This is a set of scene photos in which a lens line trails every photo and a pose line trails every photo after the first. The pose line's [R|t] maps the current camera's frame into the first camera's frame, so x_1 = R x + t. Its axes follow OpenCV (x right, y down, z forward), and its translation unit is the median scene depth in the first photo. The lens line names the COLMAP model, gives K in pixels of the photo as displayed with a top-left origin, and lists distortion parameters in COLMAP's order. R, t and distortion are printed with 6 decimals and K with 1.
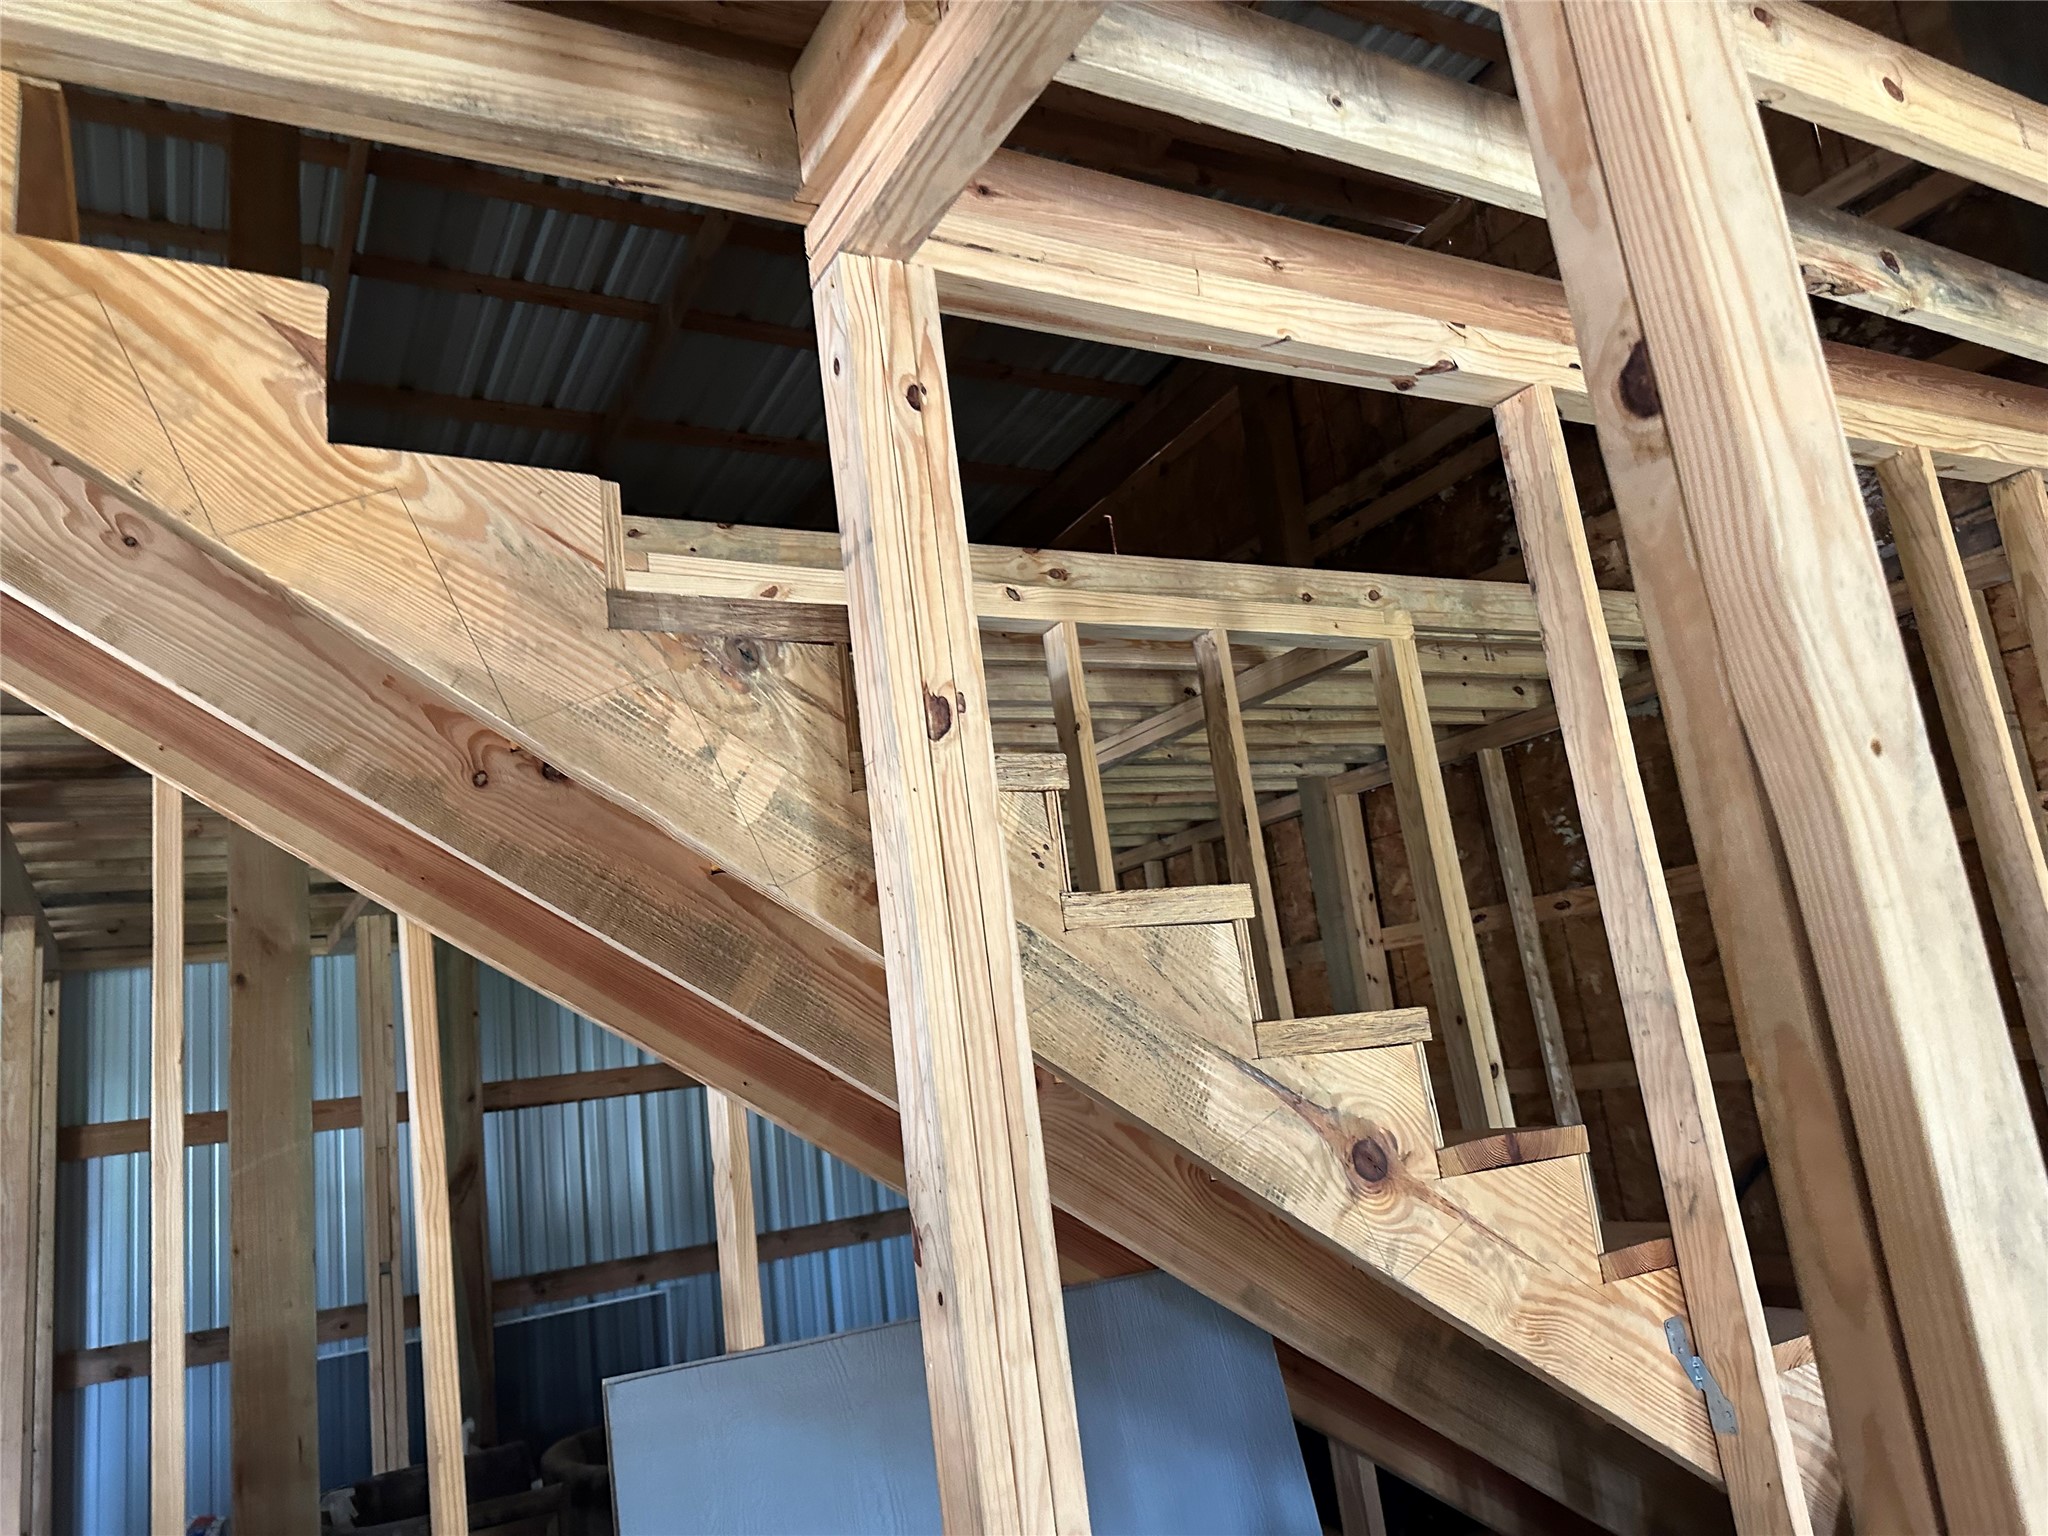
lens RADIAL K [[1424.4, 0, 1005.9], [0, 1424.4, 775.1], [0, 0, 1]] dist [0.014423, -0.032886]
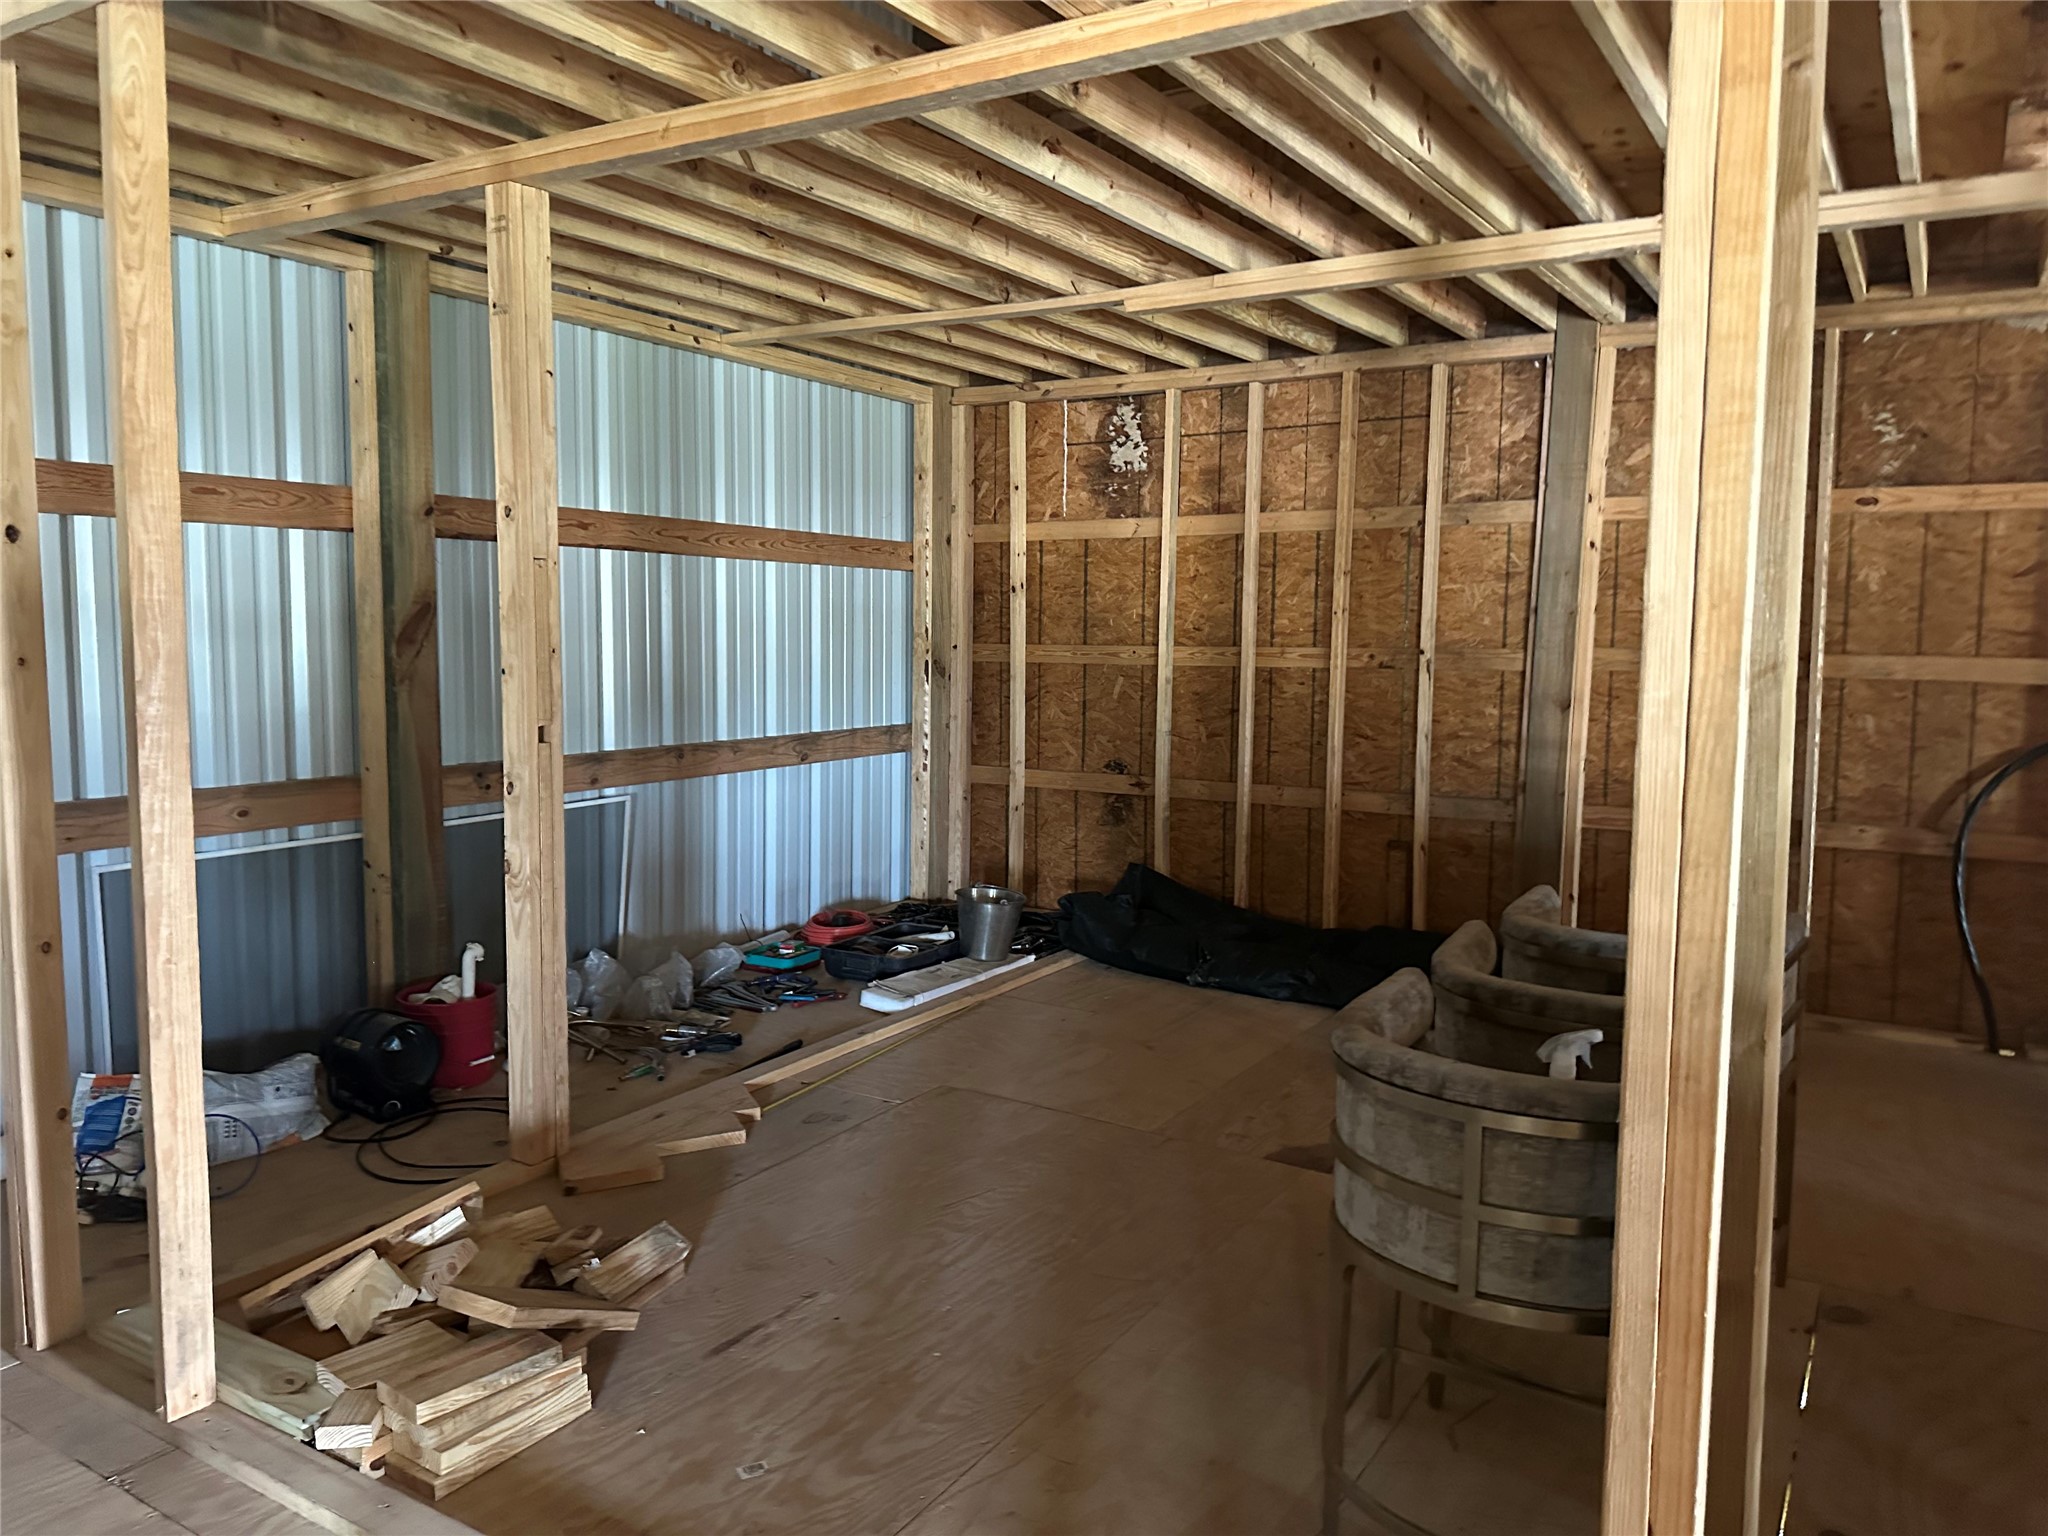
lens RADIAL K [[1424.4, 0, 1017.7], [0, 1424.4, 770.9], [0, 0, 1]] dist [0.014423, -0.032886]
pose [[0.878032, 0.090470, 0.469974, -0.232627], [-0.214581, 0.952158, 0.217602, 0.070810], [-0.427803, -0.291909, 0.855438, 0.128987]]
